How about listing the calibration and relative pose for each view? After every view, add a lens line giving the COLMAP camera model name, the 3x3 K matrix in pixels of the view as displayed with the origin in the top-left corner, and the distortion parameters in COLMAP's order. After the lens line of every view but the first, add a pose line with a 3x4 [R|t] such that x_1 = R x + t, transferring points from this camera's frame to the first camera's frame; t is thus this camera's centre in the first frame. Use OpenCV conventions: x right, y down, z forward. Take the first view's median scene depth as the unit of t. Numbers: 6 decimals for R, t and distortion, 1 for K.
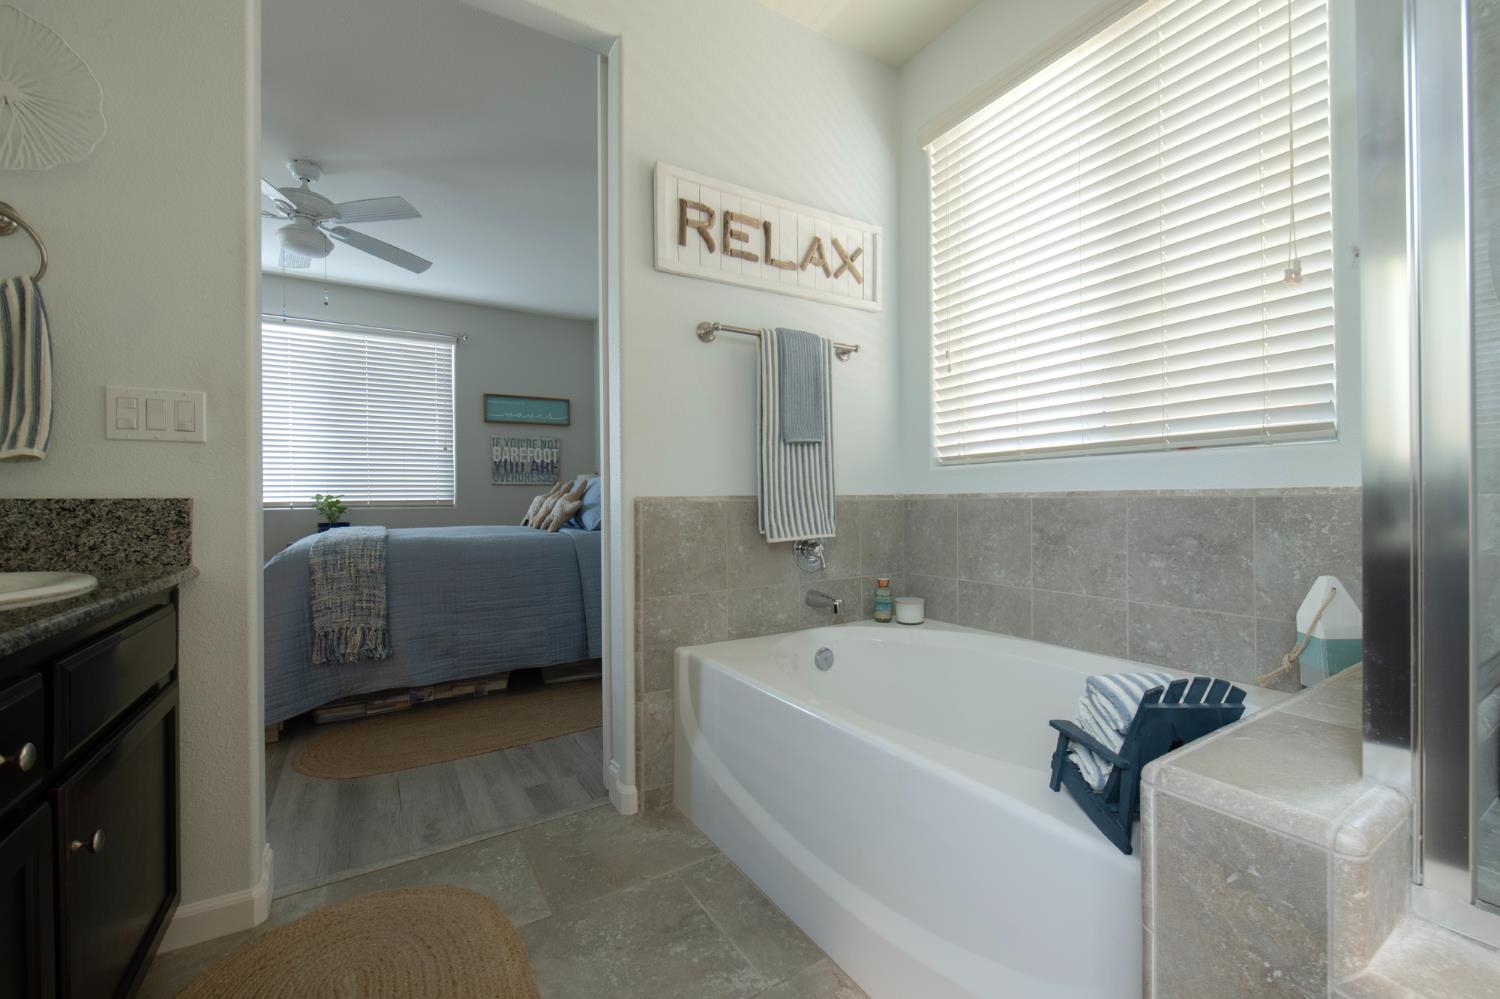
lens RADIAL K [[616.3, 0, 783.3], [0, 616.3, 501.0], [0, 0, 1]] dist [0.002200, -0.003150]
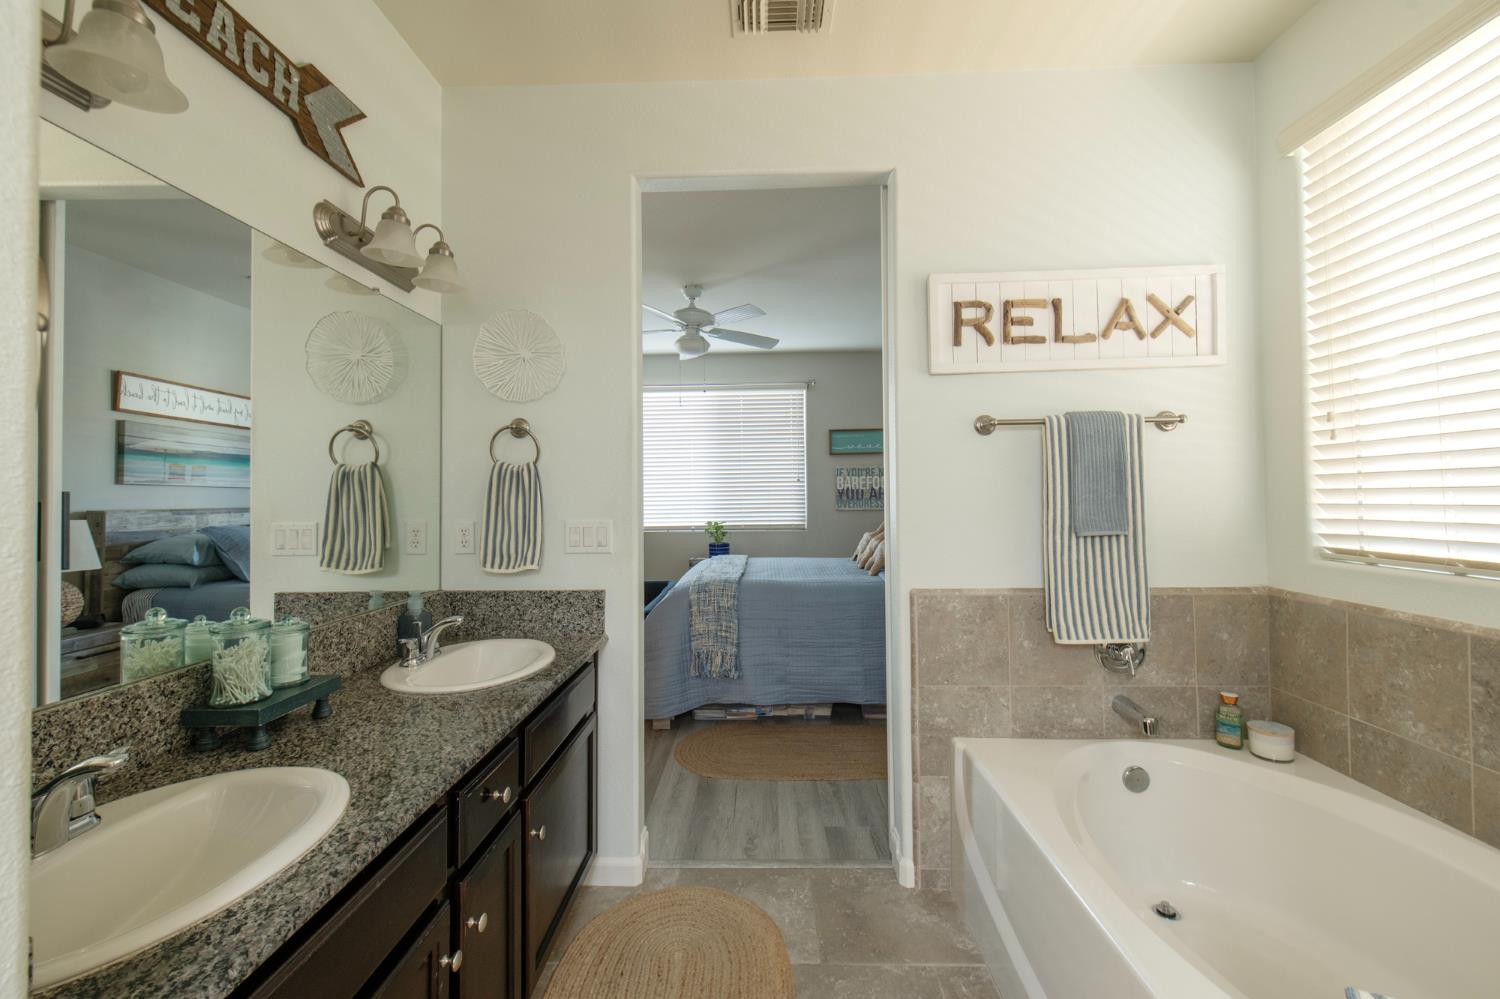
lens RADIAL K [[631.6, 0, 750.0], [0, 631.6, 499.5], [0, 0, 1]] dist [0.010480, -0.003811]
pose [[0.823203, 0.003580, -0.567736, 0.131065], [-0.006063, 0.999979, -0.002486, -0.137707], [0.567714, 0.005488, 0.823207, -0.047497]]
